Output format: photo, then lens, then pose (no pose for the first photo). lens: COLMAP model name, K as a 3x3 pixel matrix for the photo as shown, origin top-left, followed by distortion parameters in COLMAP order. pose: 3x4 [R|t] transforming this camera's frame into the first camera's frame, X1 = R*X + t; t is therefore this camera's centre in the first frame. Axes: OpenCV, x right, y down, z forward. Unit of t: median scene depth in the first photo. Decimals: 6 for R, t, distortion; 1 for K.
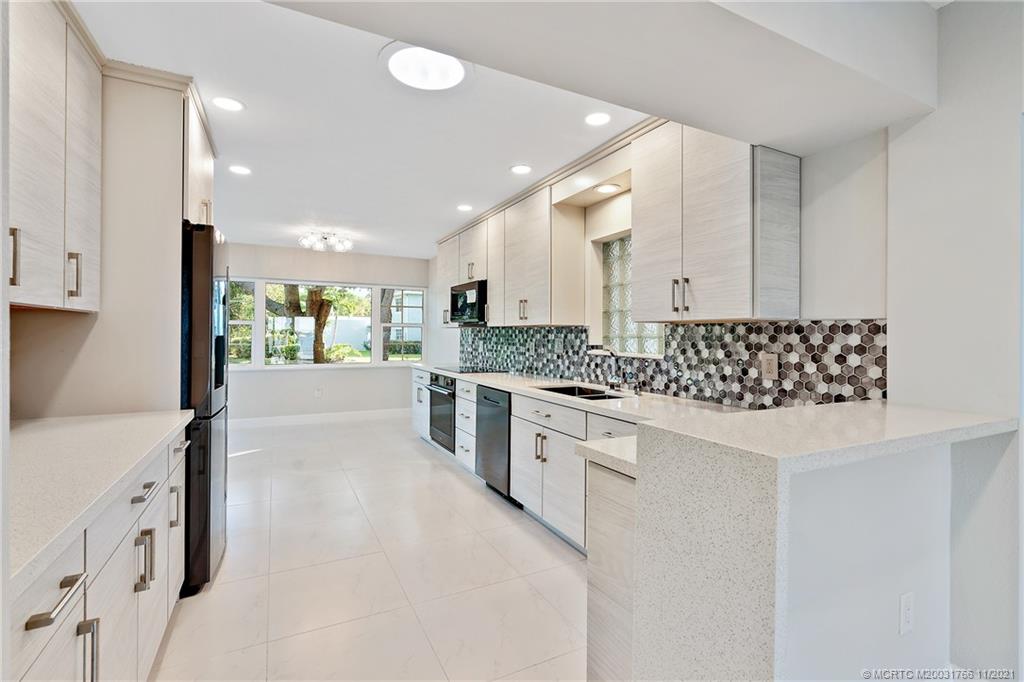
lens RADIAL K [[458.2, 0, 517.5], [0, 458.2, 333.2], [0, 0, 1]] dist [0.002226, 0.001199]
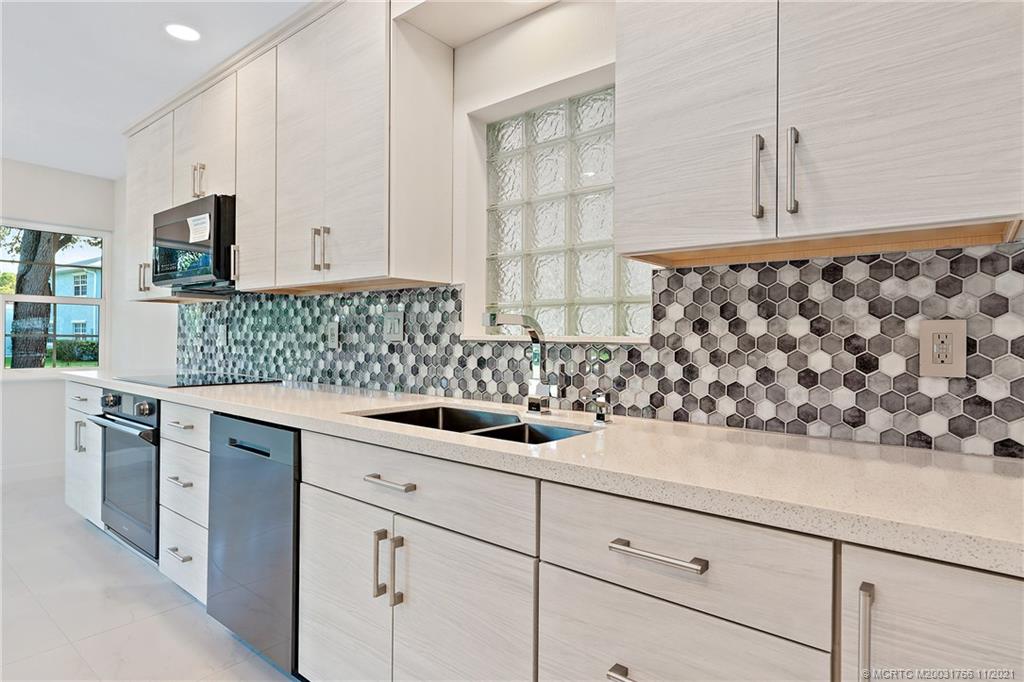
lens RADIAL K [[573.0, 0, 505.3], [0, 573.0, 333.8], [0, 0, 1]] dist [-0.000887, 0.002163]
pose [[0.927929, -0.000401, 0.372757, -0.032968], [-0.001283, 0.999990, 0.004269, 0.034772], [-0.372755, -0.004439, 0.927919, 0.396588]]
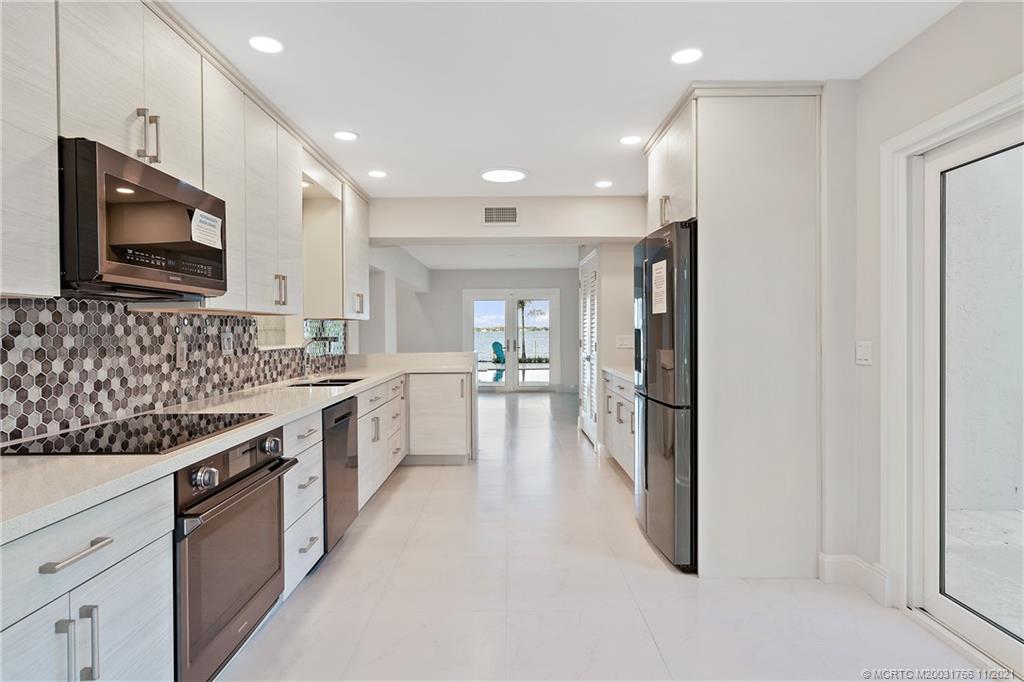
lens RADIAL K [[573.0, 0, 509.5], [0, 573.0, 337.2], [0, 0, 1]] dist [-0.000887, 0.002163]
pose [[-0.882192, -0.010429, 0.470775, -0.712764], [-0.004480, 0.999895, 0.013755, 0.004429], [-0.470869, 0.010025, -0.882146, 1.662779]]
